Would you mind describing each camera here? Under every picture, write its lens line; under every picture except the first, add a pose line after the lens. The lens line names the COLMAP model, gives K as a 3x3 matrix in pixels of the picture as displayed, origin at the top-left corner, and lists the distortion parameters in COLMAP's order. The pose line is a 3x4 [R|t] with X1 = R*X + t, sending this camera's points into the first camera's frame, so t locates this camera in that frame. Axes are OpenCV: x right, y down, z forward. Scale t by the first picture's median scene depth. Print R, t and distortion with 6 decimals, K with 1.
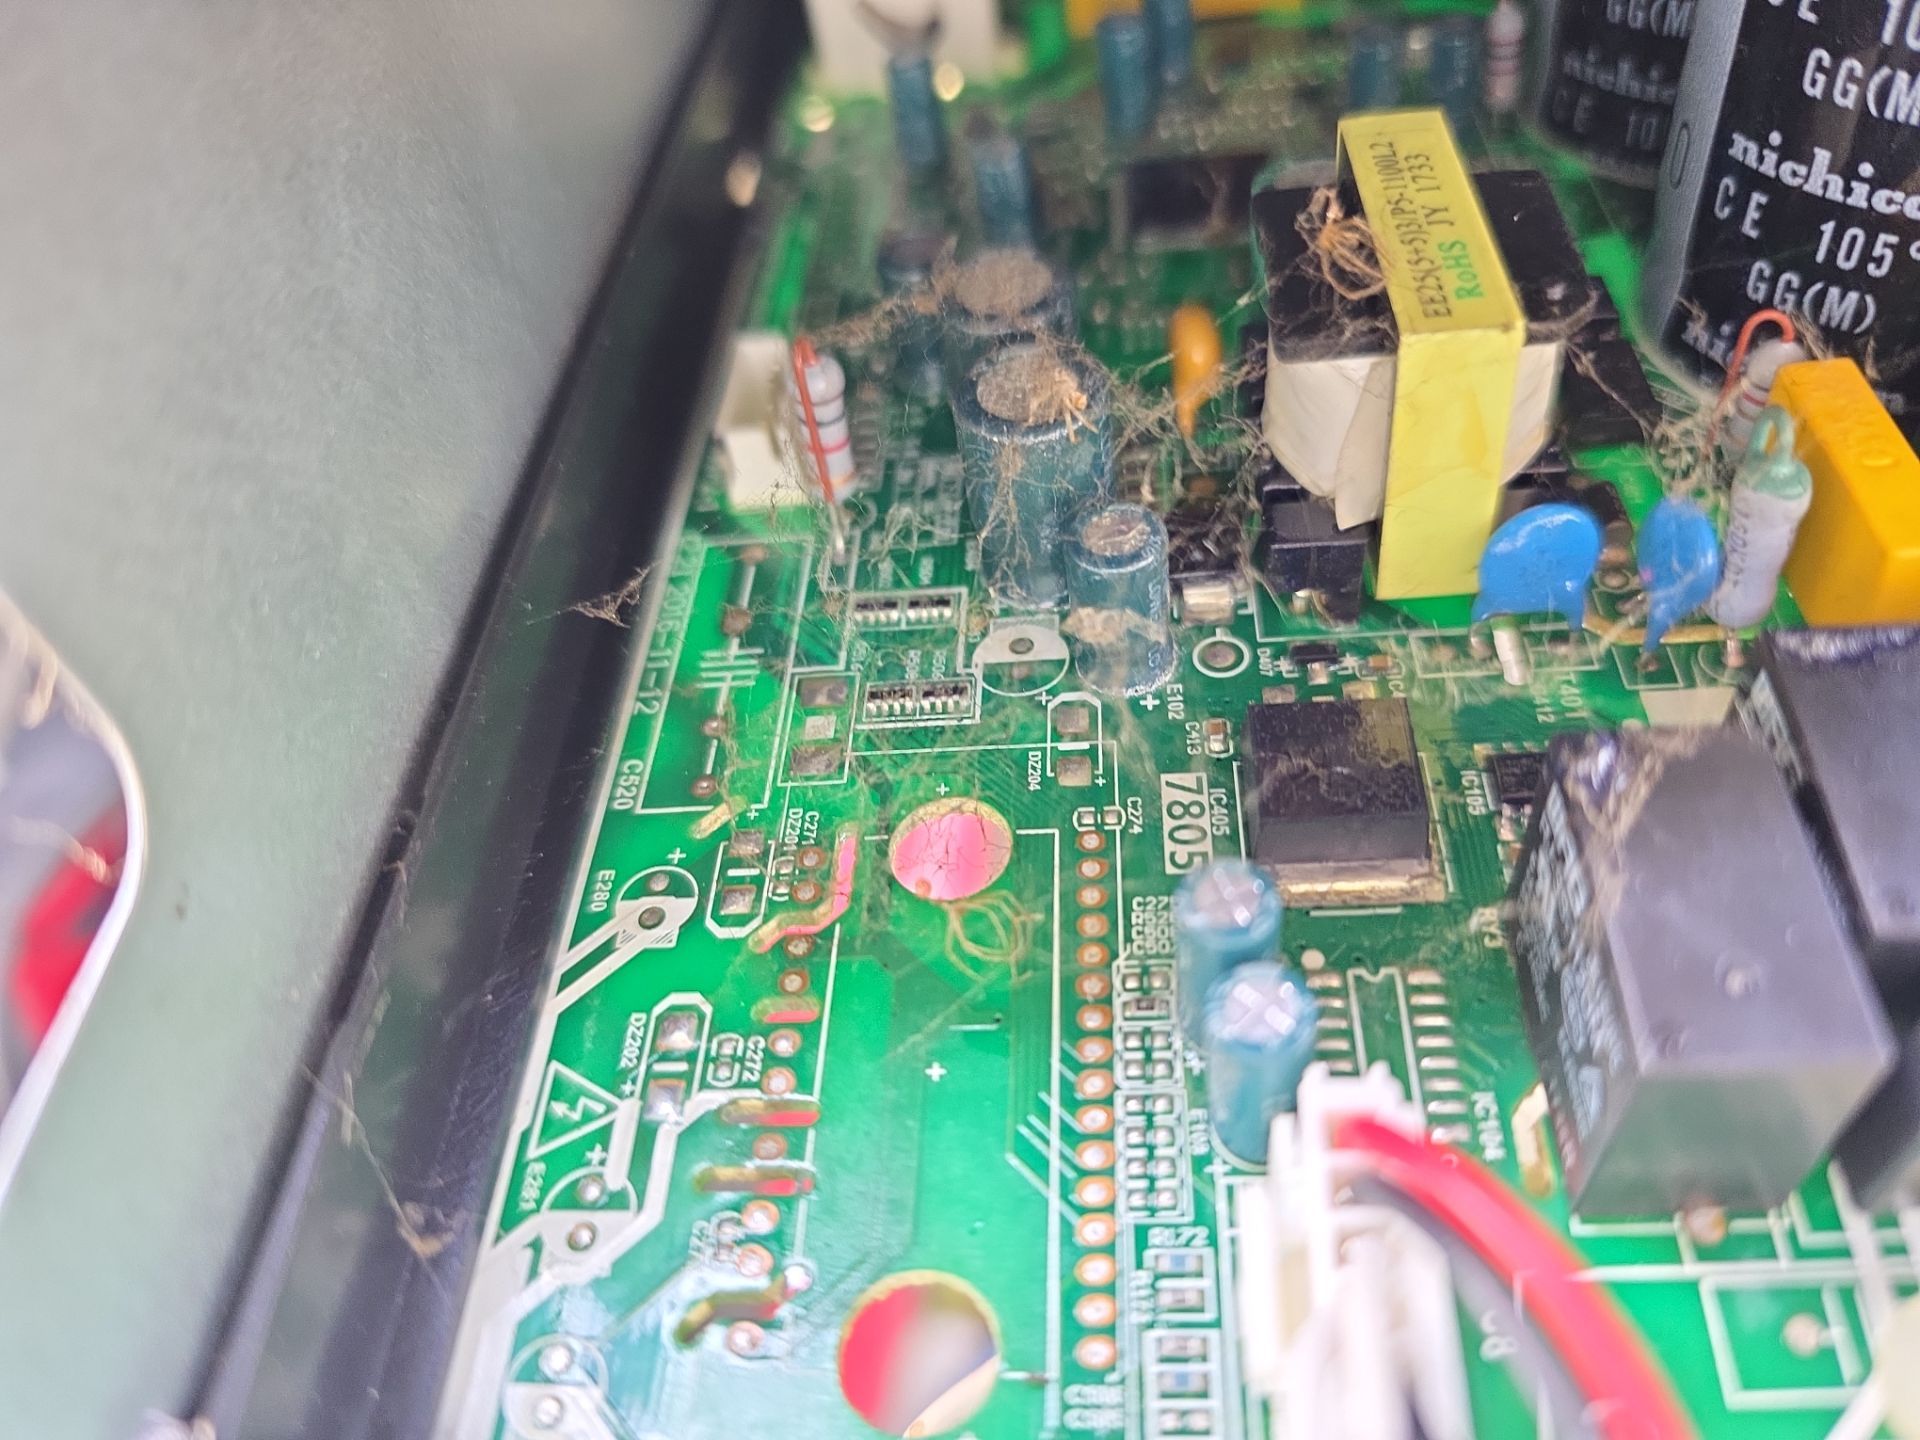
lens RADIAL K [[1503.1, 0, 963.3], [0, 1503.1, 698.2], [0, 0, 1]] dist [-0.092826, 0.002859]
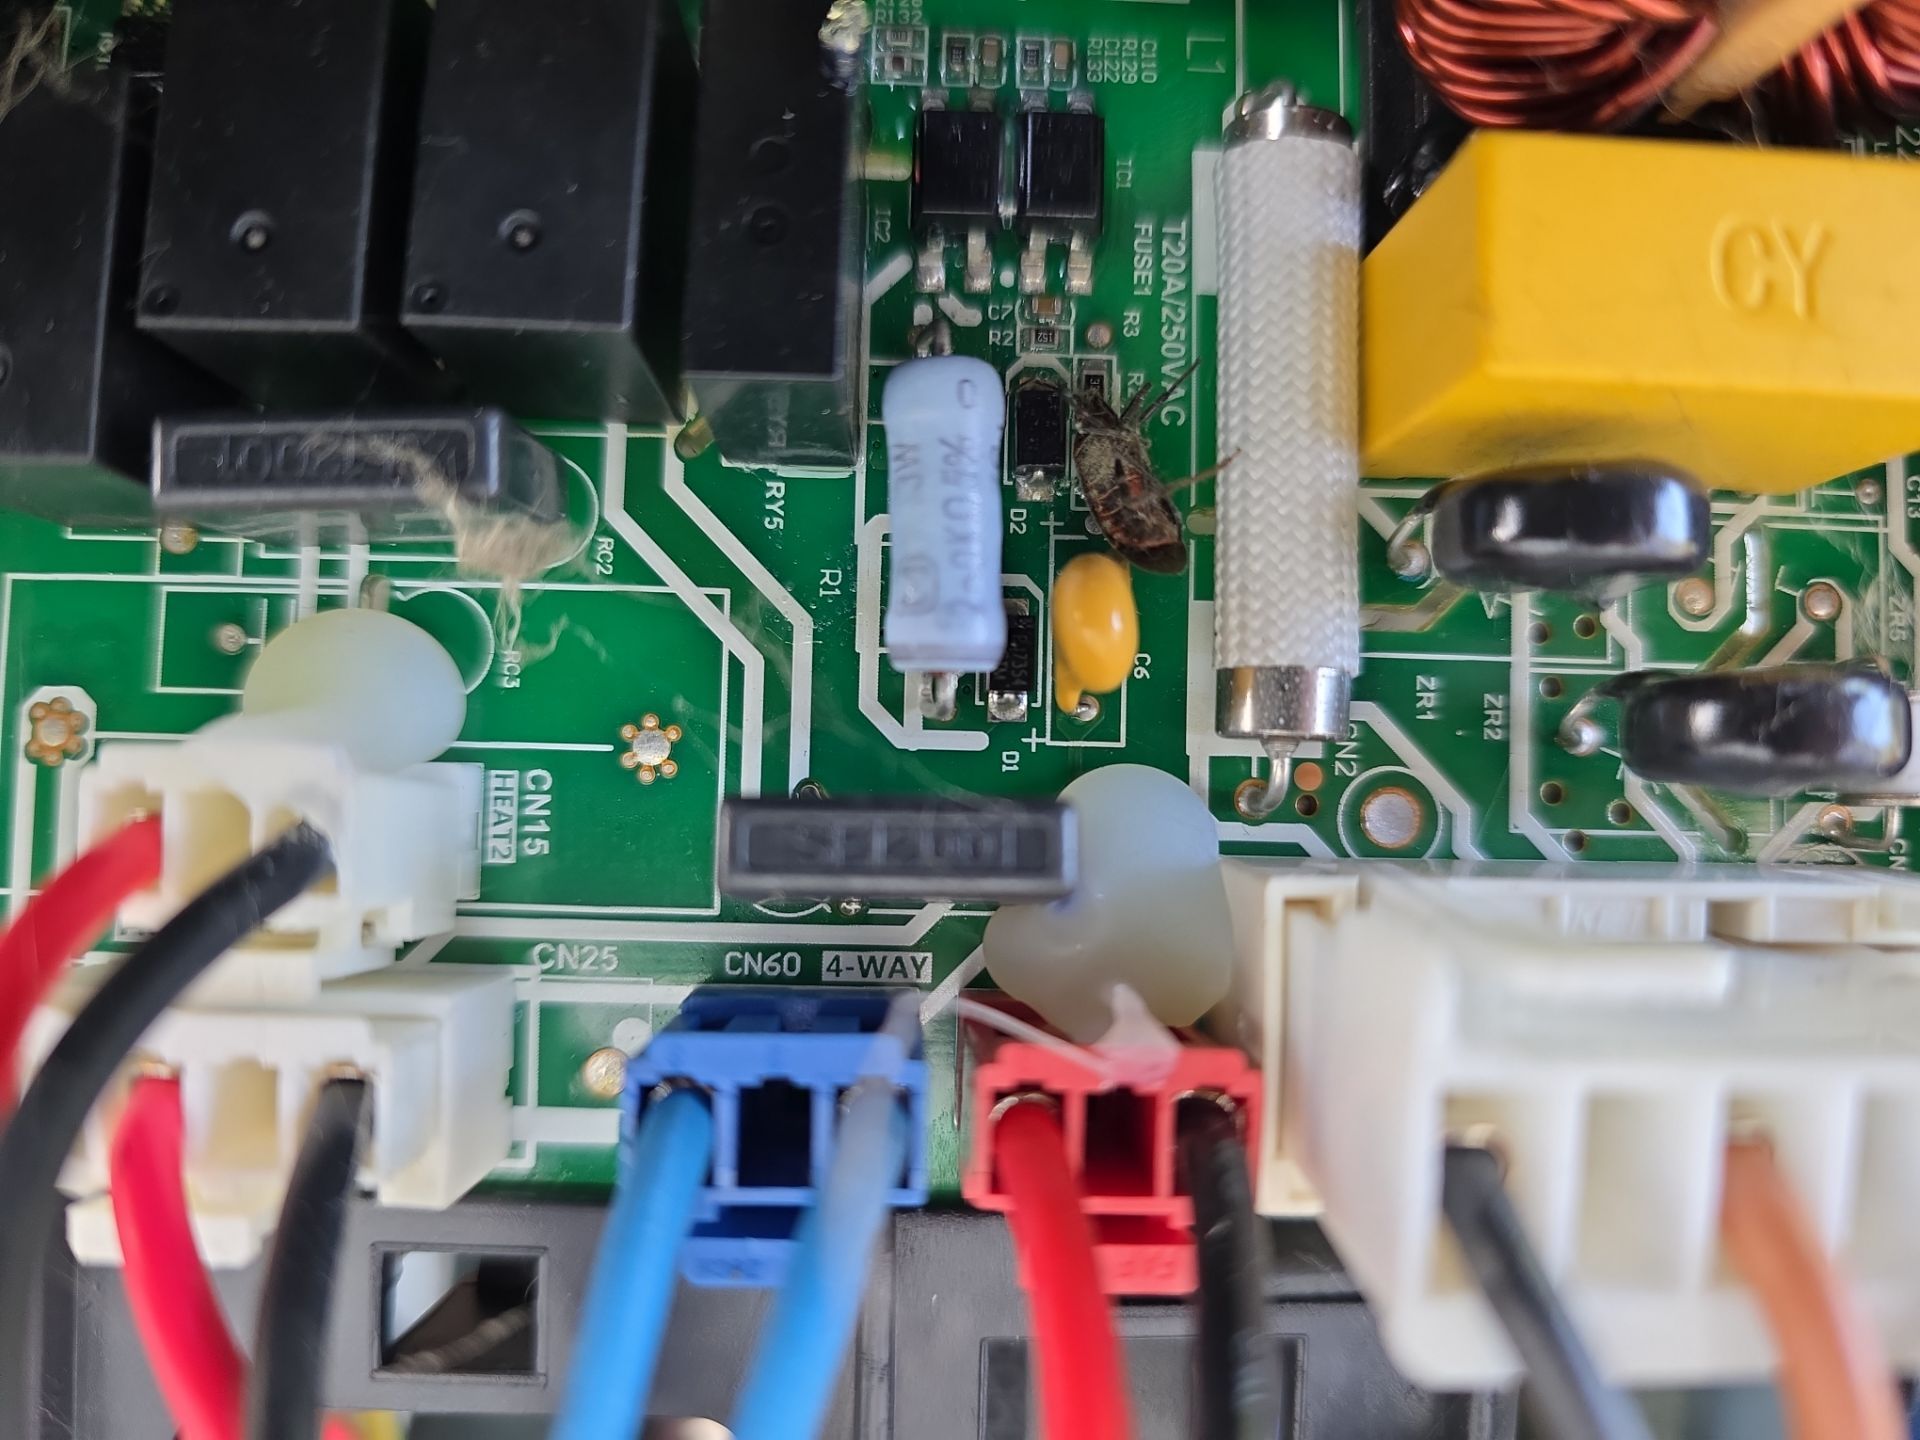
lens RADIAL K [[1503.1, 0, 963.3], [0, 1503.1, 698.2], [0, 0, 1]] dist [-0.092826, 0.002859]
pose [[0.986542, -0.013063, 0.162986, 0.715430], [-0.089197, 0.792422, 0.603417, -0.211186], [-0.137036, -0.609834, 0.780592, -0.032346]]
